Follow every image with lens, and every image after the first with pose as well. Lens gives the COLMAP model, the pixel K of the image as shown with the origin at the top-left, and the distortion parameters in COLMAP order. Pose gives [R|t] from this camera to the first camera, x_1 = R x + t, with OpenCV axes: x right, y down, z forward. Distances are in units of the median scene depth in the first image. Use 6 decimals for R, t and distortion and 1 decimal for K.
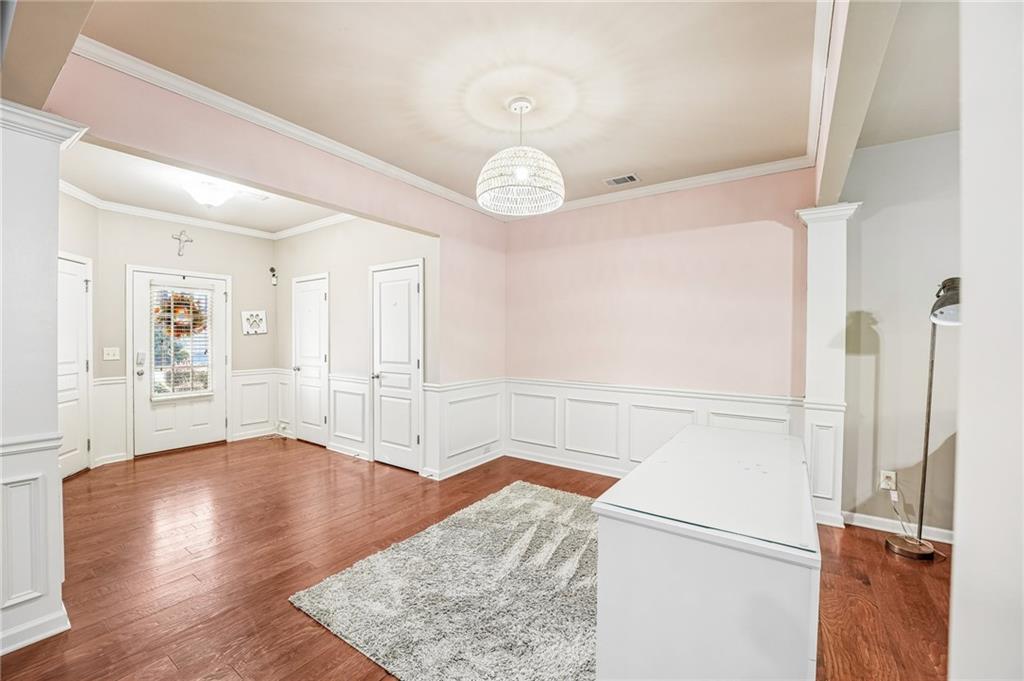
lens RADIAL K [[413.7, 0, 510.2], [0, 413.7, 341.1], [0, 0, 1]] dist [-0.030603, 0.003977]
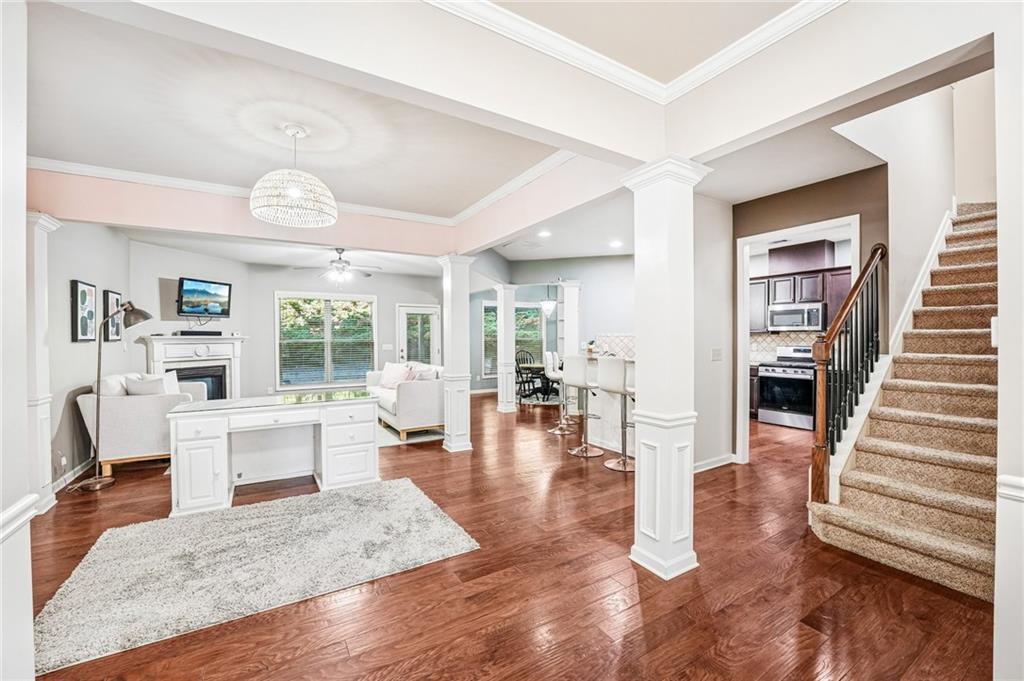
lens RADIAL K [[413.7, 0, 510.5], [0, 413.7, 342.0], [0, 0, 1]] dist [-0.030603, 0.003977]
pose [[-0.912970, -0.007013, 0.407967, -0.592868], [0.001416, 0.999792, 0.020354, -0.011174], [-0.408025, 0.019161, -0.912770, 1.091145]]
